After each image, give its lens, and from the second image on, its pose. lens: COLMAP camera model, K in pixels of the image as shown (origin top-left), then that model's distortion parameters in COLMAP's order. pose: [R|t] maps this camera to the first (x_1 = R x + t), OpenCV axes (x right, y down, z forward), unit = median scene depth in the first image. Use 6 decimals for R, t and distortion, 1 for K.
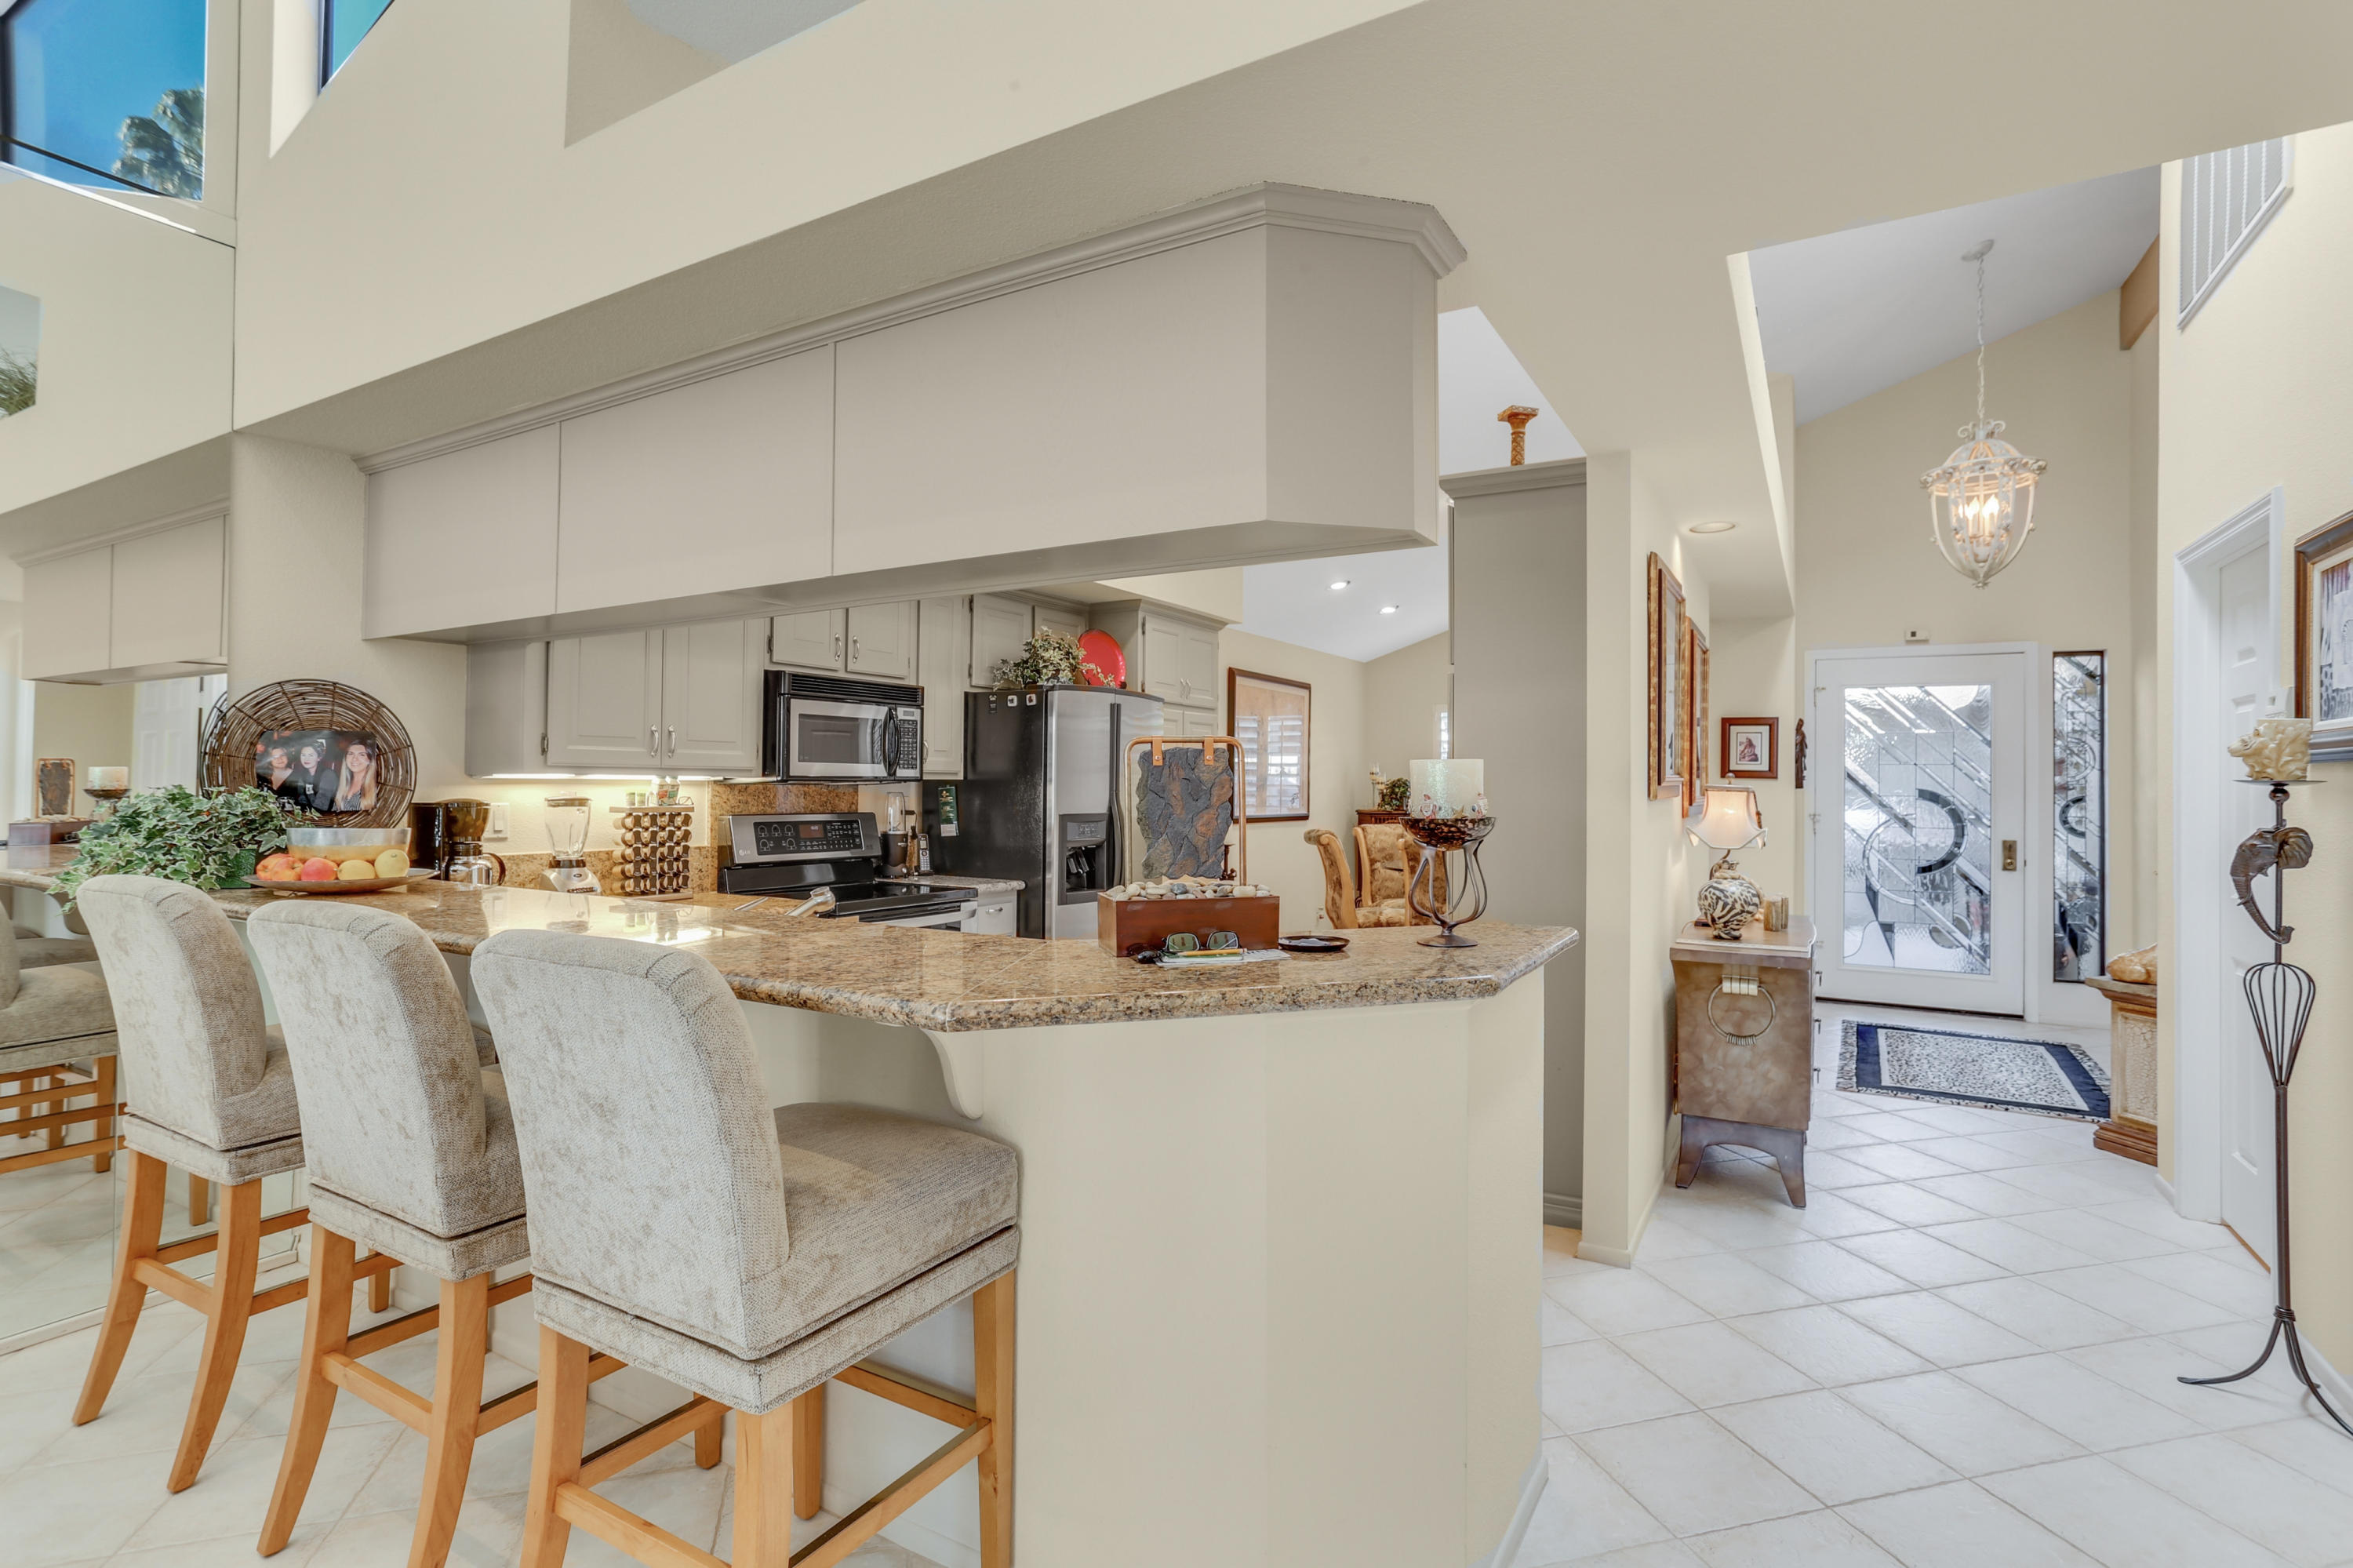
lens RADIAL K [[1131.6, 0, 1165.2], [0, 1131.6, 773.9], [0, 0, 1]] dist [-0.030094, 0.013172]
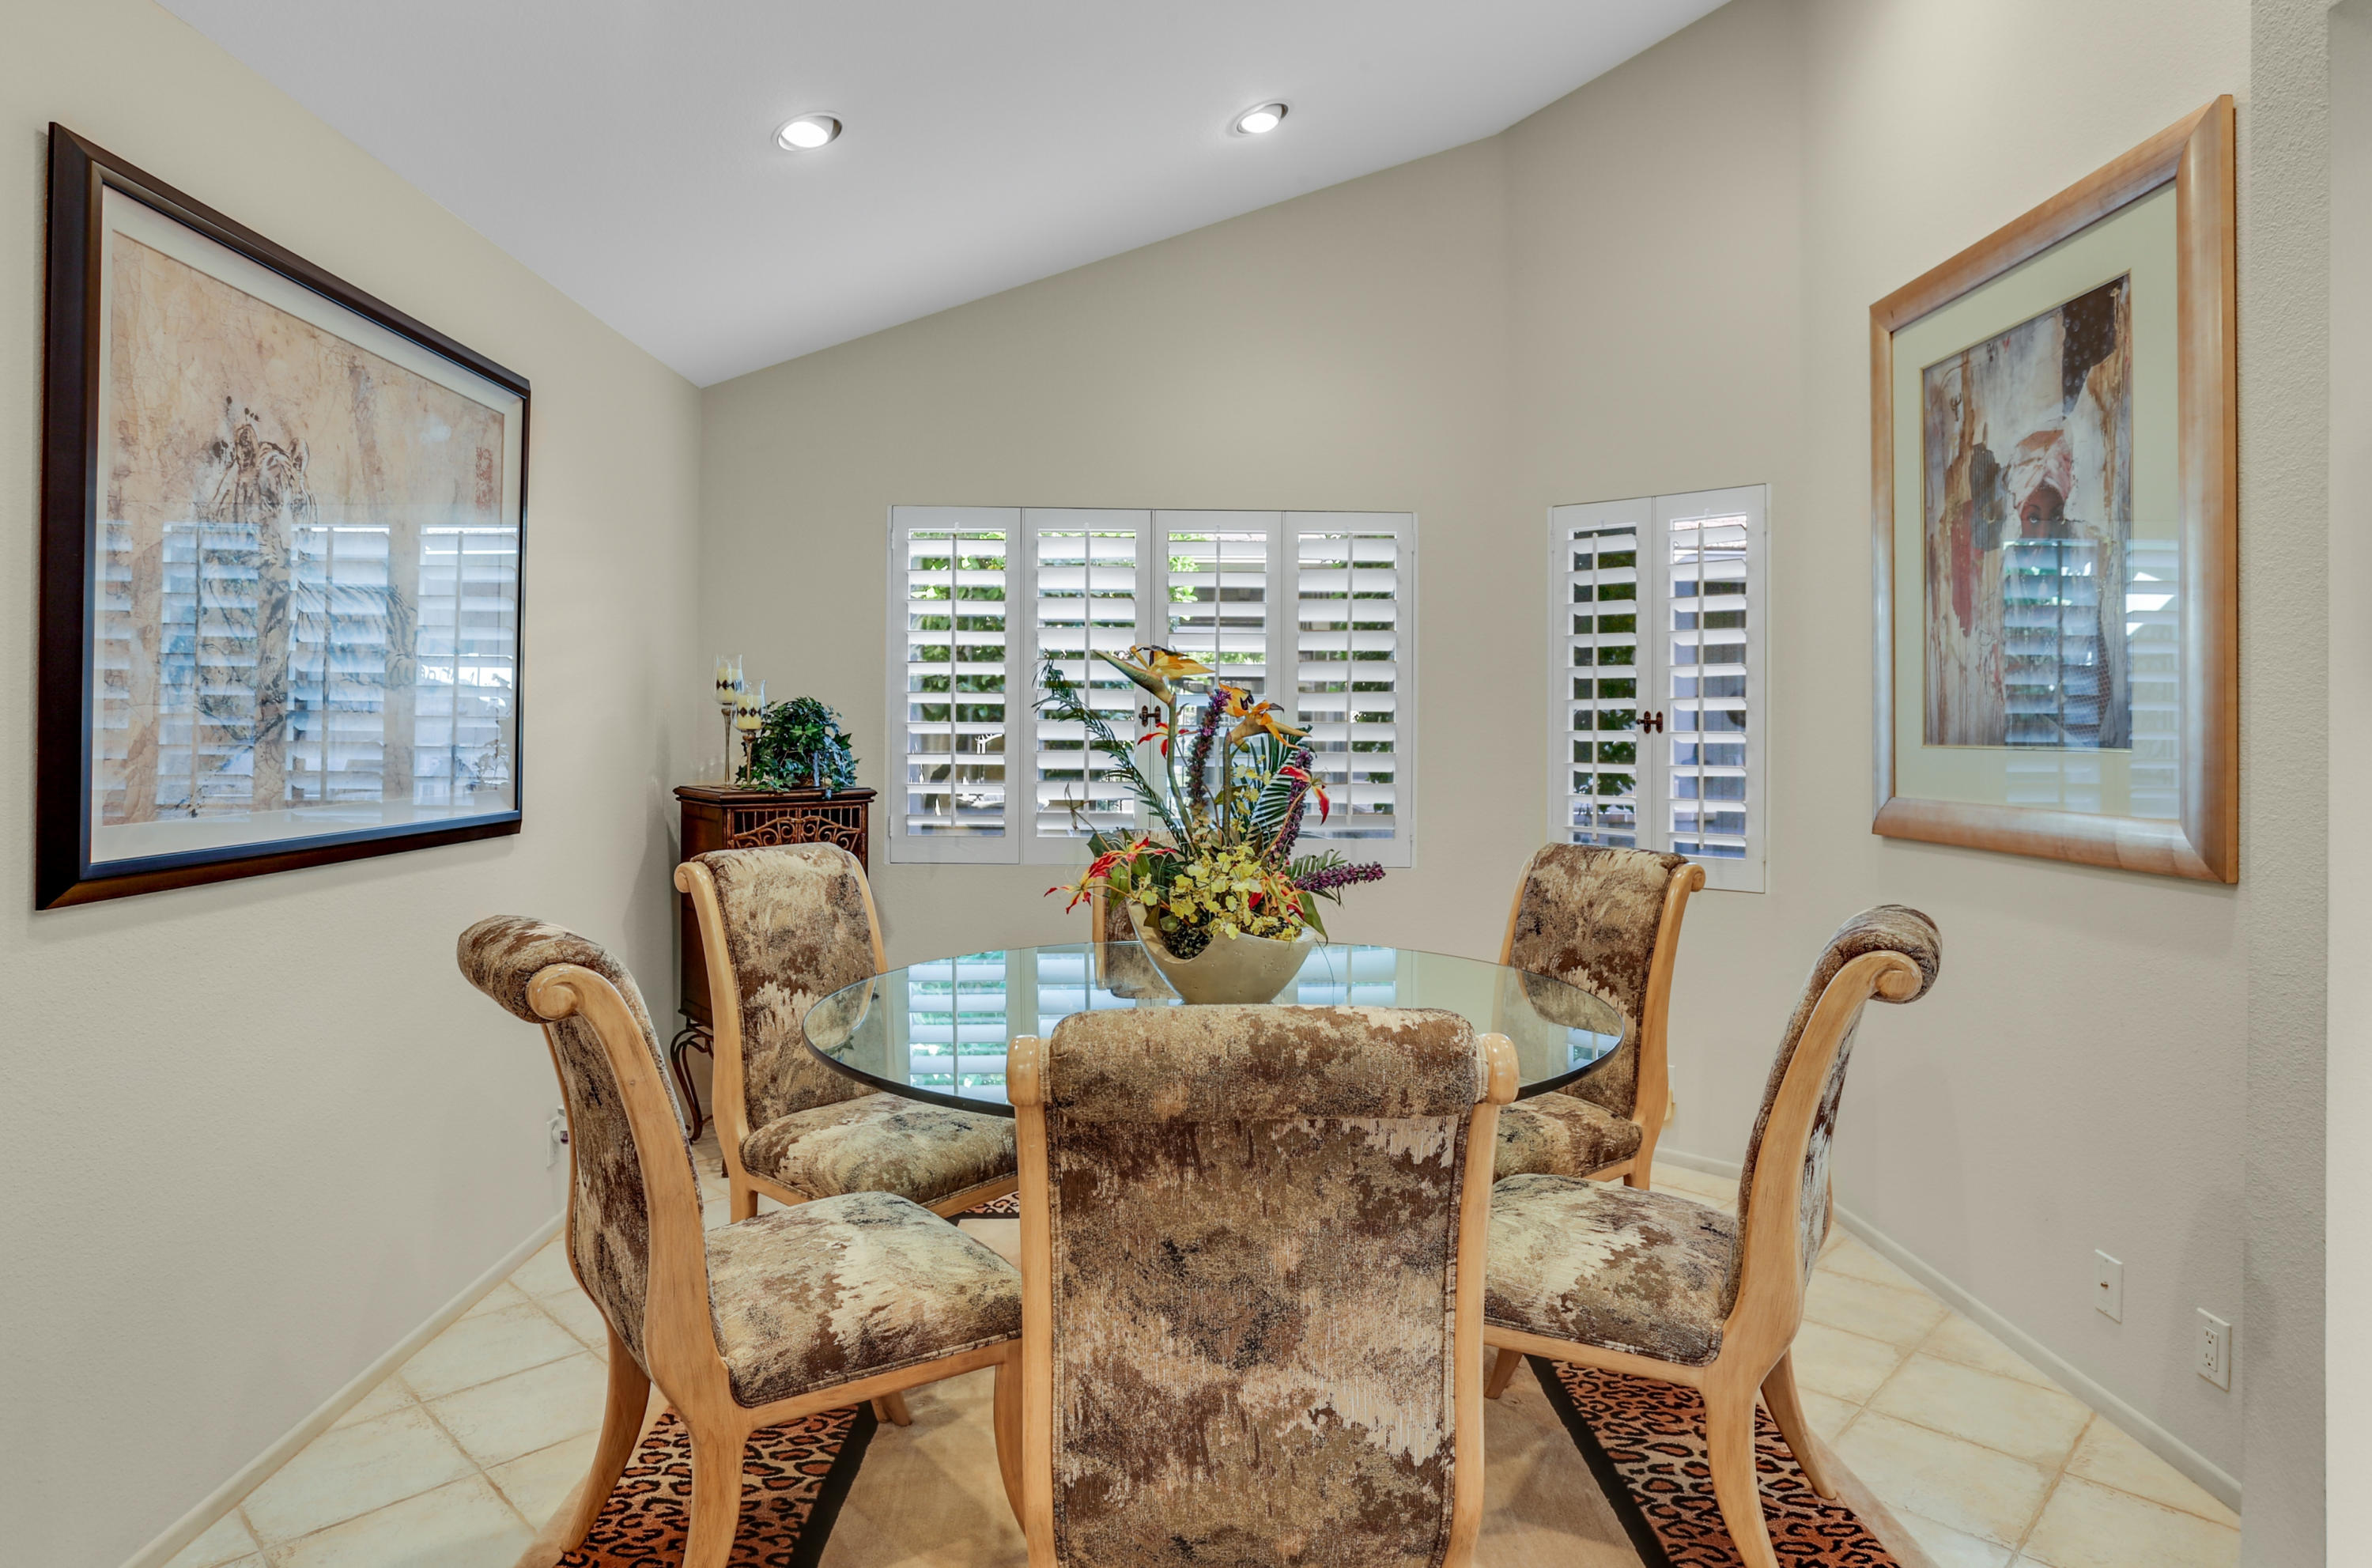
lens RADIAL K [[1367.2, 0, 1161.0], [0, 1367.2, 719.6], [0, 0, 1]] dist [-0.009163, 0.000076]
pose [[0.863383, 0.001163, 0.504547, 0.146974], [-0.007924, 0.999905, 0.011255, 0.008274], [-0.504486, -0.013715, 0.863311, 0.967992]]
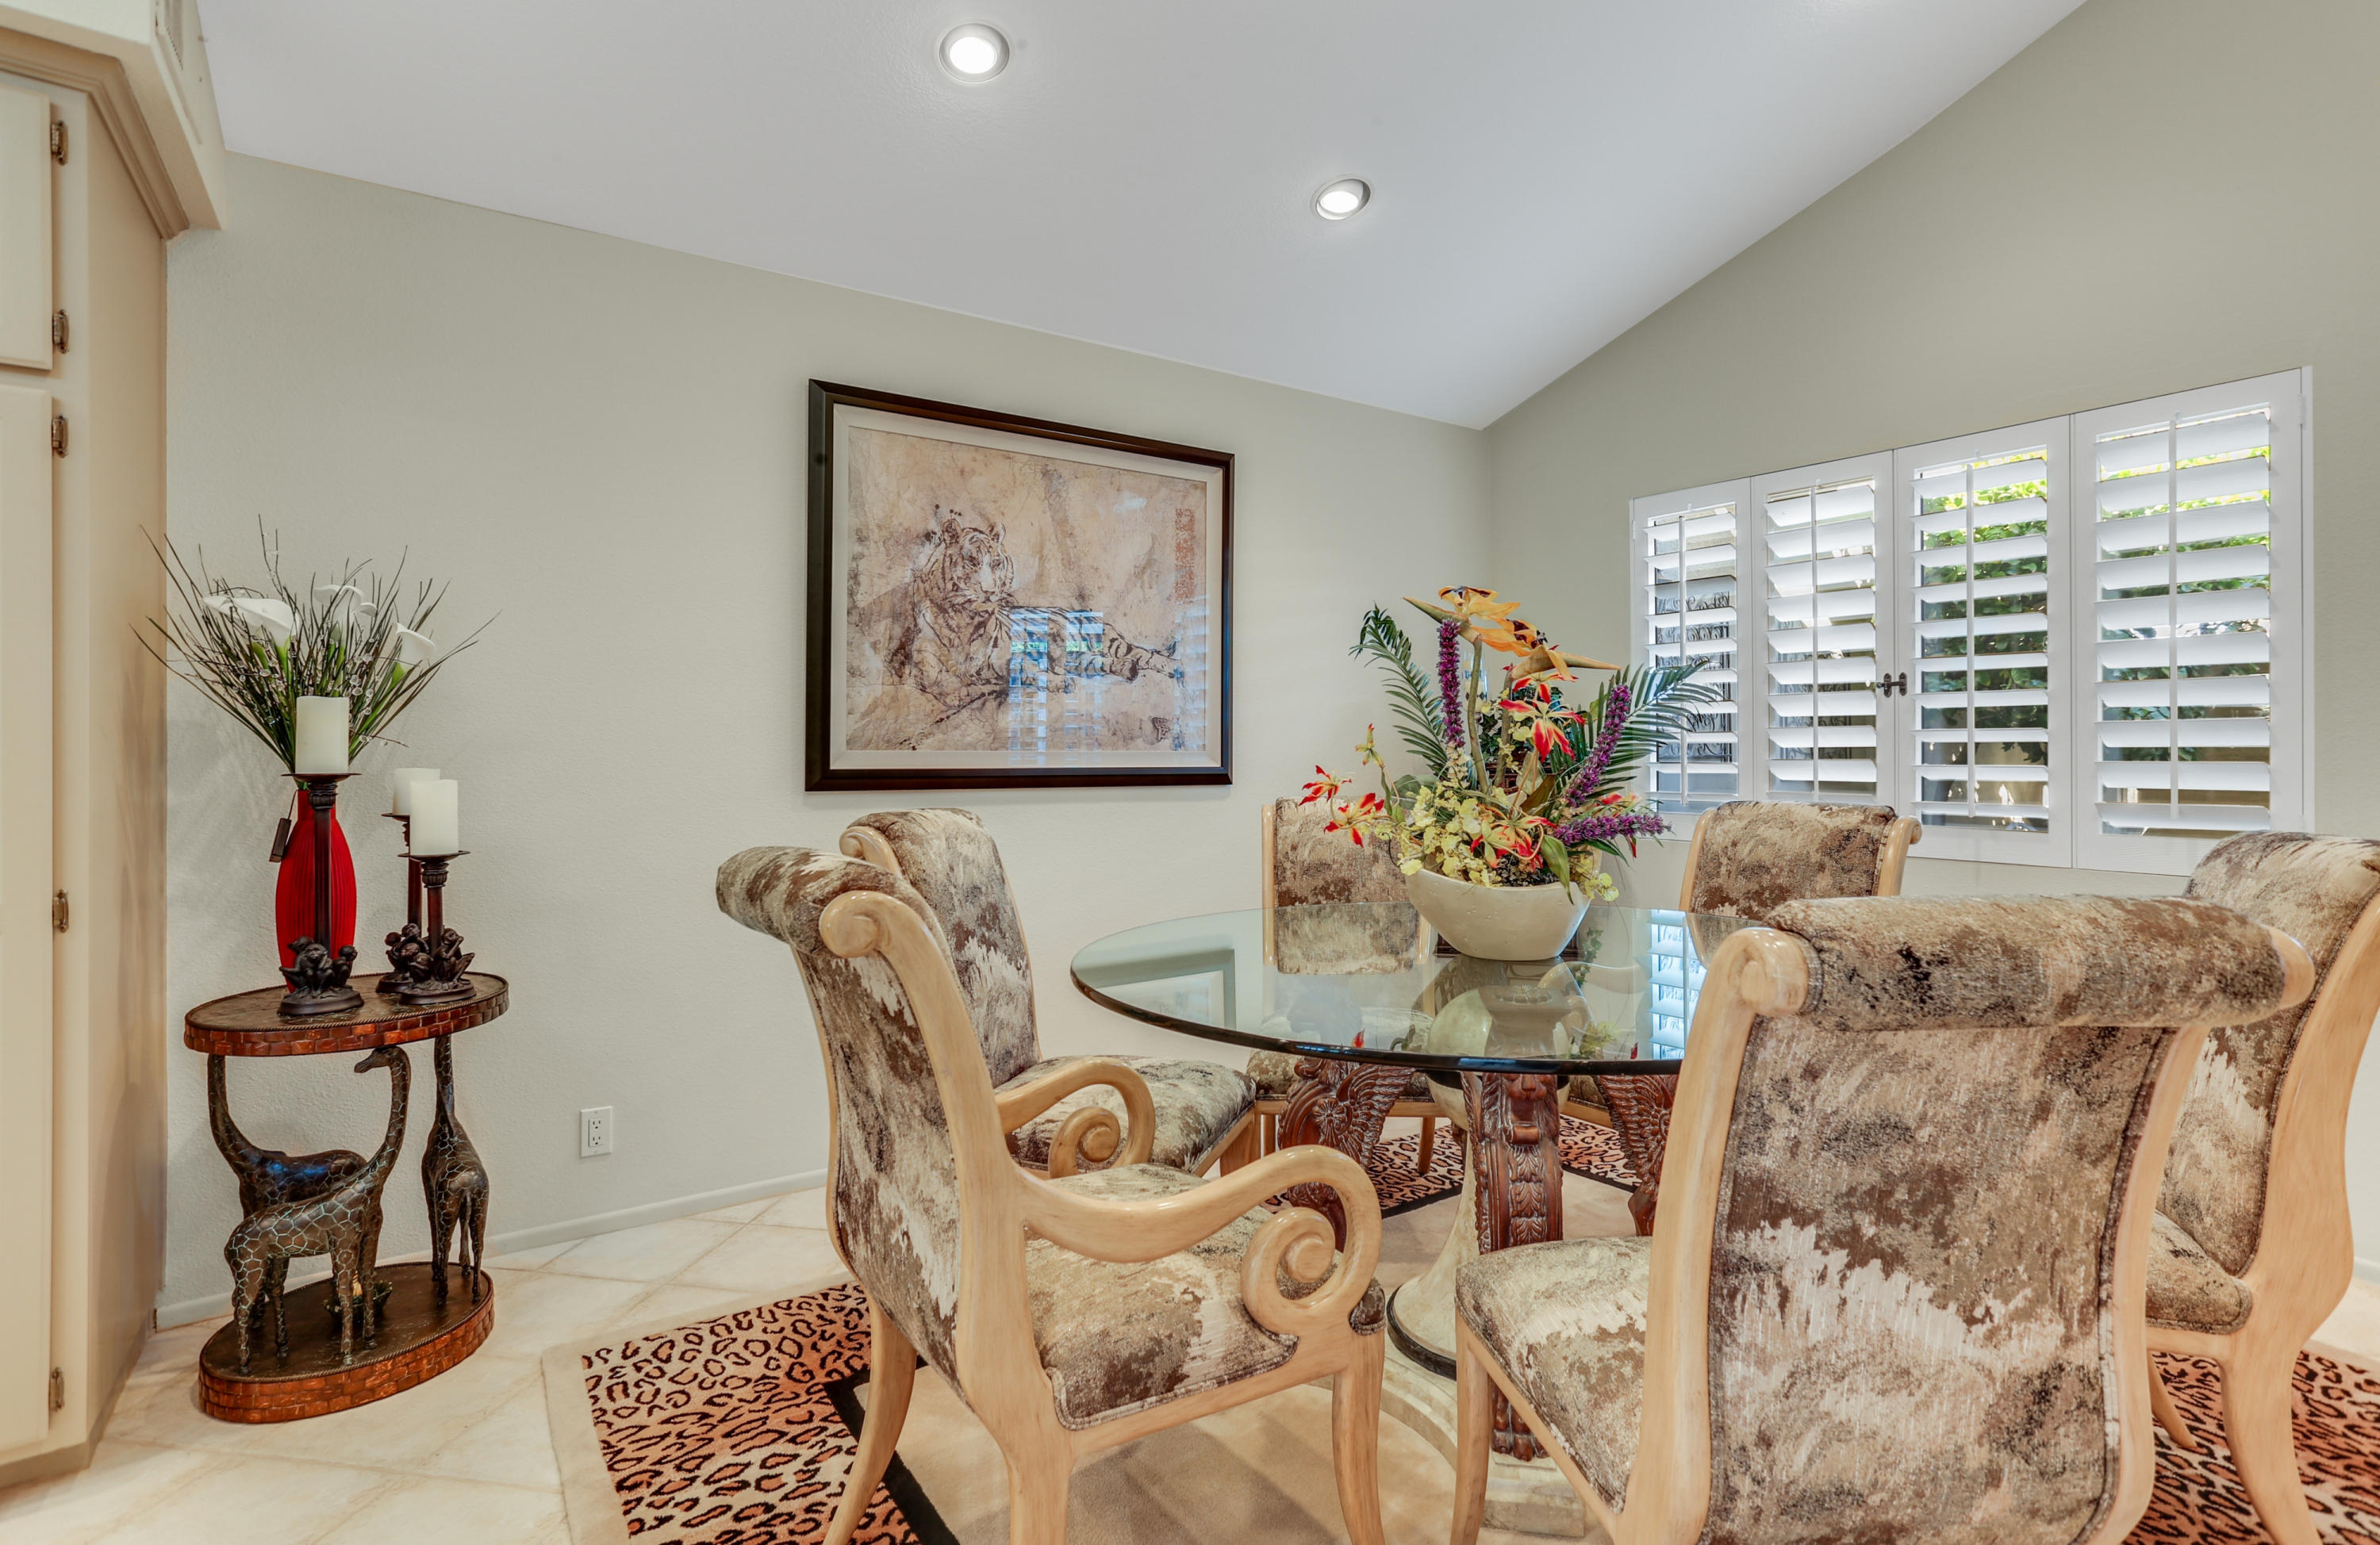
lens RADIAL K [[1167.5, 0, 1192.6], [0, 1167.5, 752.0], [0, 0, 1]] dist [-0.018288, 0.000770]
pose [[0.900002, -0.007563, -0.435821, 0.483964], [0.012849, 0.999875, 0.009181, 0.040544], [0.435697, -0.013862, 0.899987, 0.981214]]
